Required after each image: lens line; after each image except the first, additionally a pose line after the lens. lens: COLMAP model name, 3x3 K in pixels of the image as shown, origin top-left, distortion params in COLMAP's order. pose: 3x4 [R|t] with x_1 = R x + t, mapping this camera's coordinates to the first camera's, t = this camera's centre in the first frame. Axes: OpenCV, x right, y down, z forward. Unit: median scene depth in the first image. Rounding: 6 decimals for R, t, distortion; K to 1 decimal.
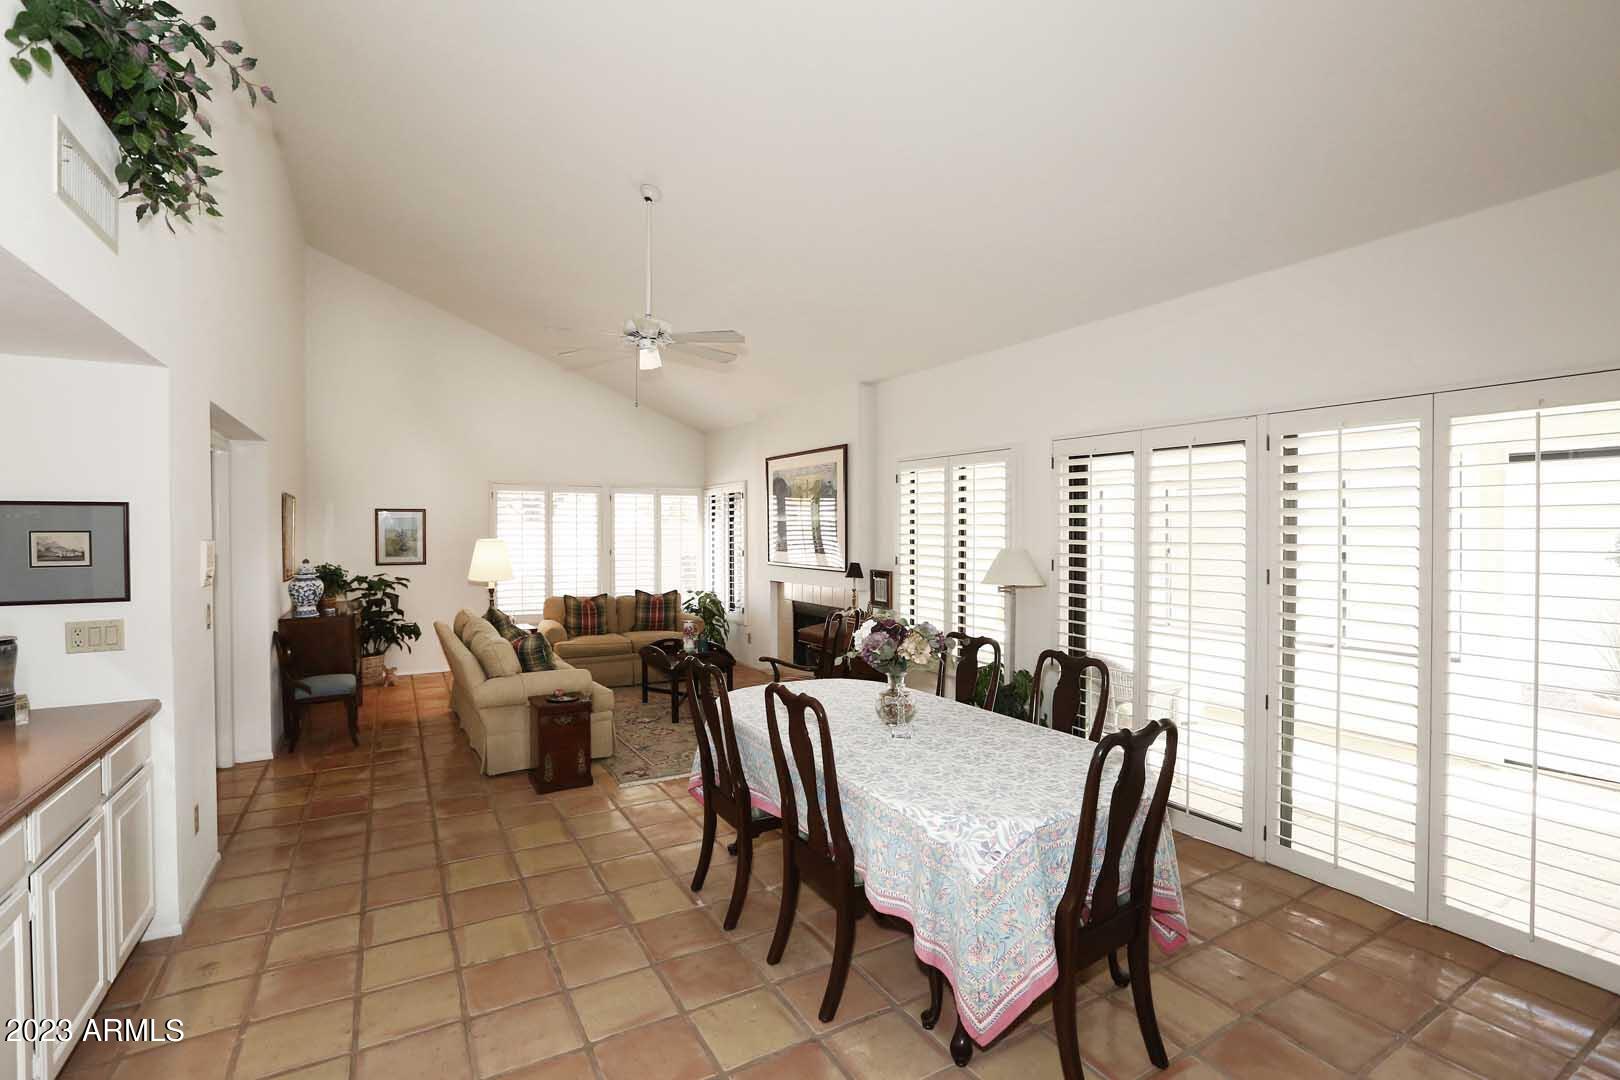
lens RADIAL K [[742.0, 0, 801.9], [0, 742.0, 533.2], [0, 0, 1]] dist [-0.054072, 0.020466]
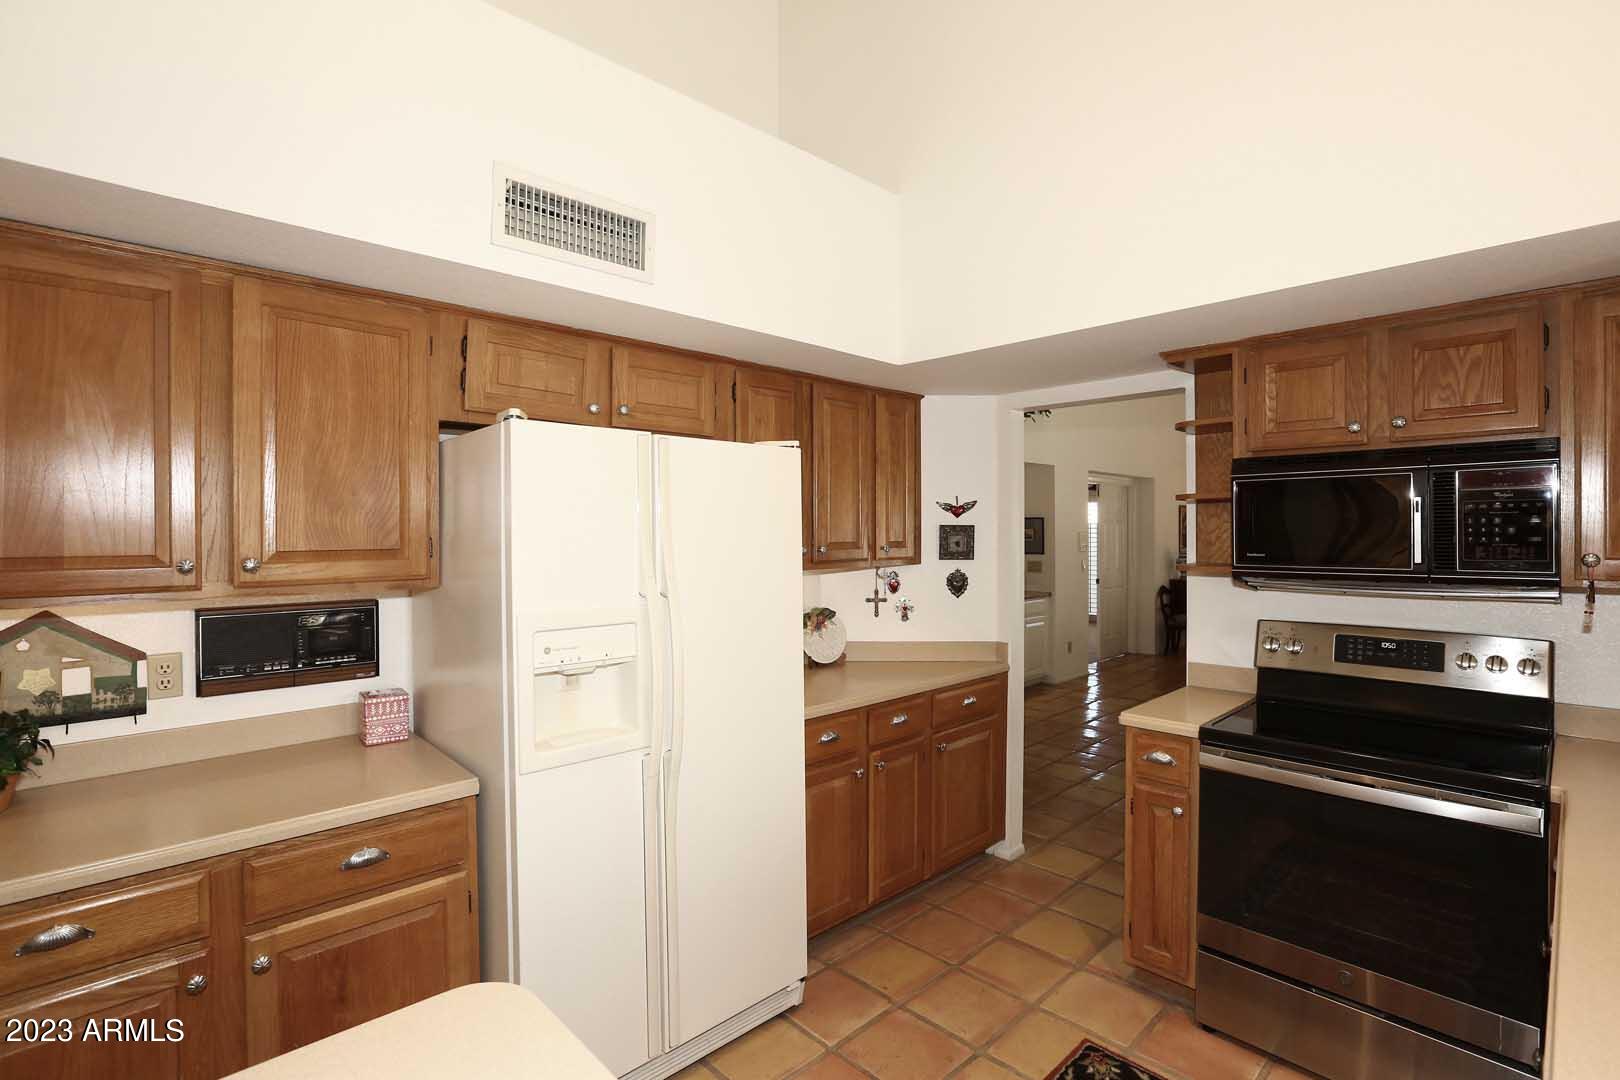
lens RADIAL K [[754.0, 0, 810.3], [0, 754.0, 533.6], [0, 0, 1]] dist [-0.053585, 0.021512]
pose [[0.249900, 0.006962, -0.968247, 0.609997], [-0.005269, 0.999969, 0.005830, 0.002693], [0.968257, 0.003645, 0.249929, -0.212611]]
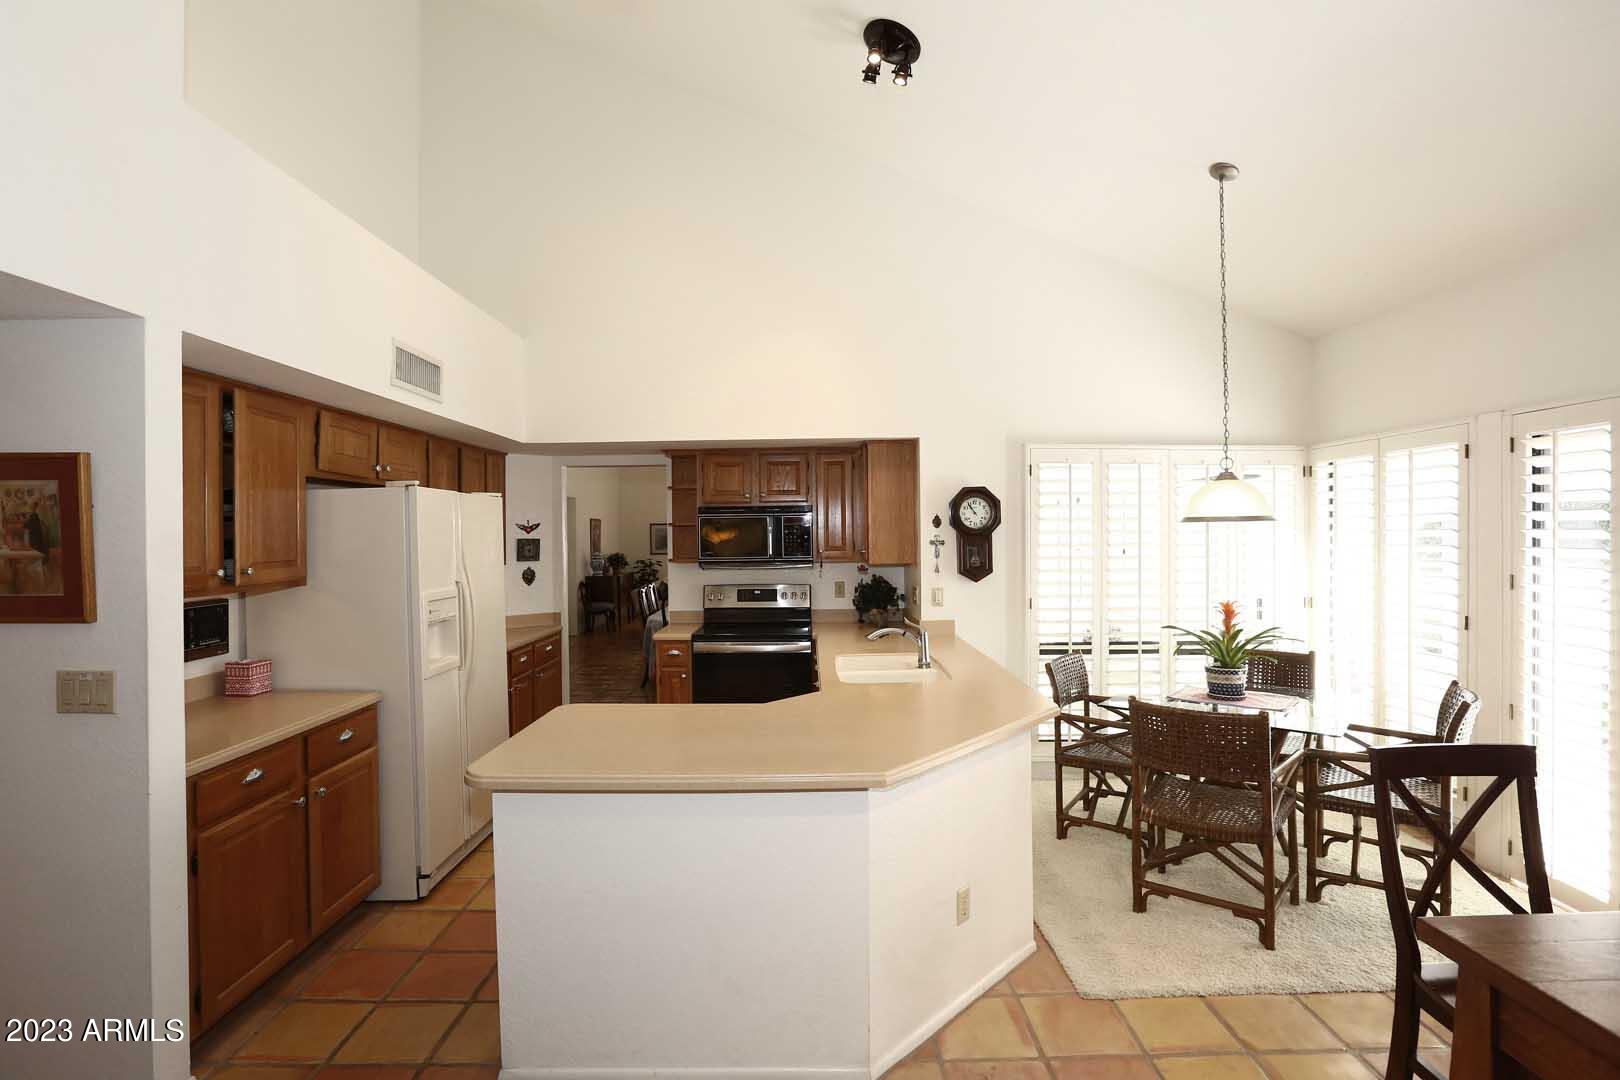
lens RADIAL K [[754.0, 0, 810.3], [0, 754.0, 533.6], [0, 0, 1]] dist [-0.053585, 0.021512]
pose [[0.874592, -0.003211, -0.484849, 0.776777], [0.001824, 0.999993, -0.003332, -0.002766], [0.484856, 0.002030, 0.874592, -0.529286]]
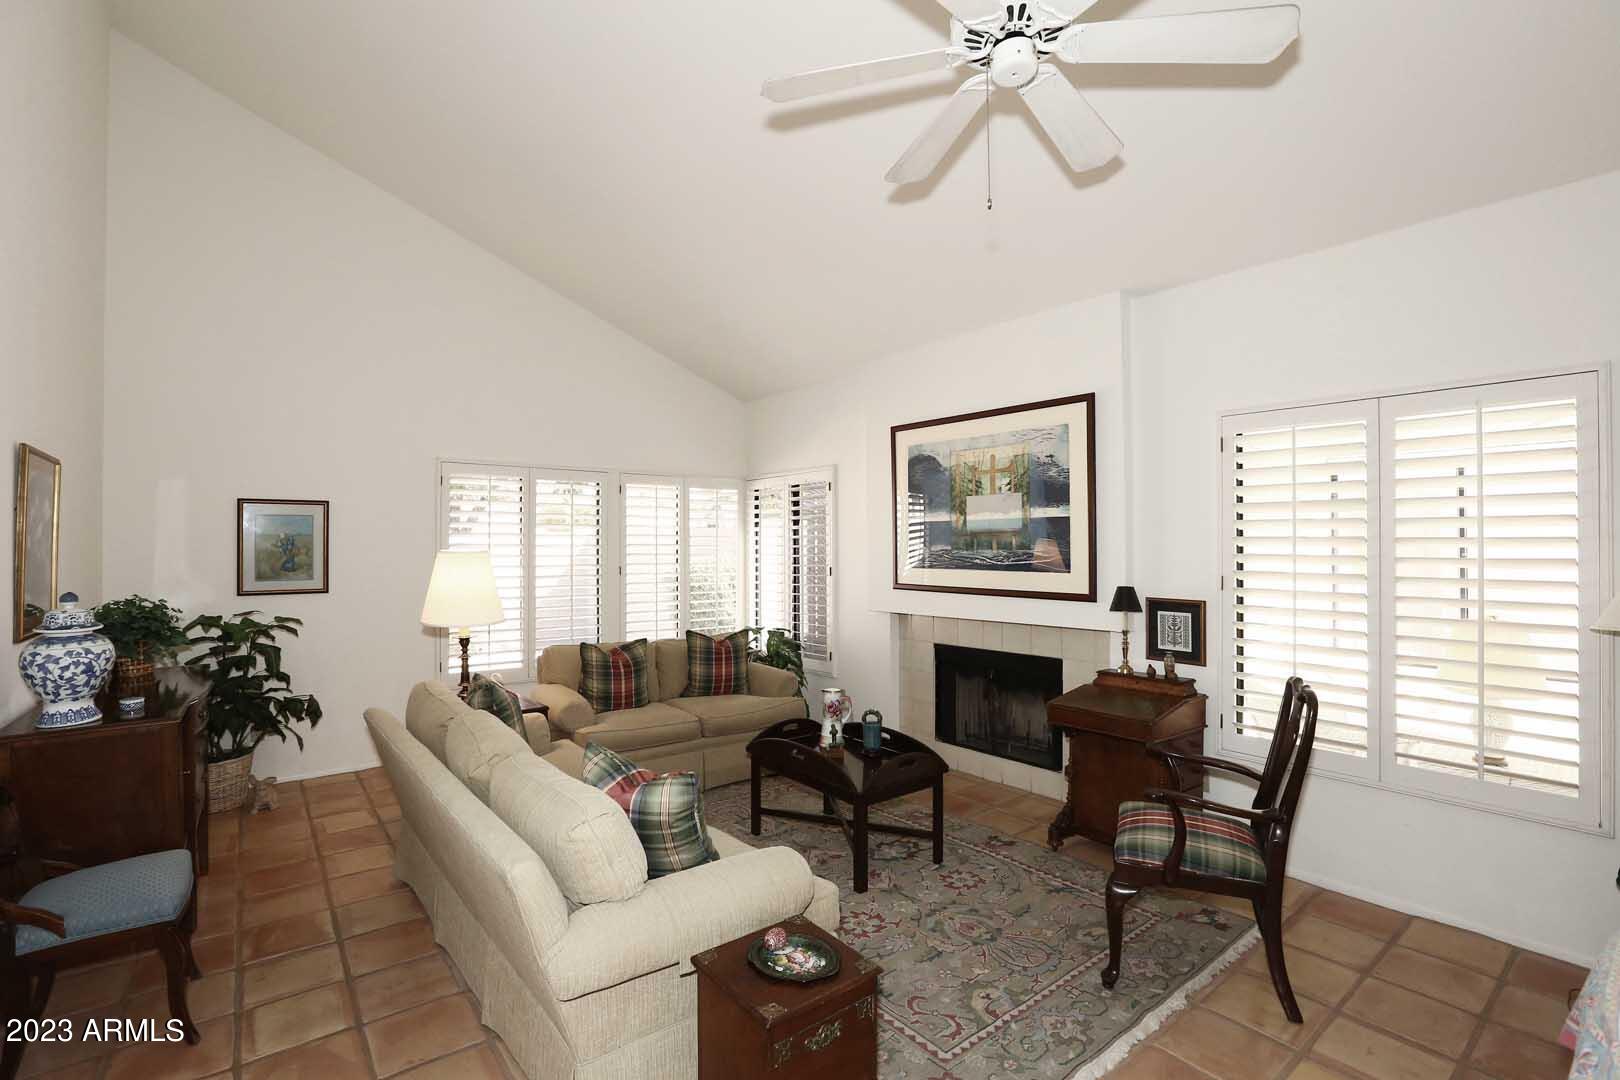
lens RADIAL K [[739.0, 0, 807.5], [0, 739.0, 530.7], [0, 0, 1]] dist [-0.051066, 0.019237]
pose [[0.988860, 0.002204, 0.148831, -0.246310], [0.001431, 0.999703, -0.024316, 0.007814], [-0.148841, 0.024258, 0.988564, 0.407386]]
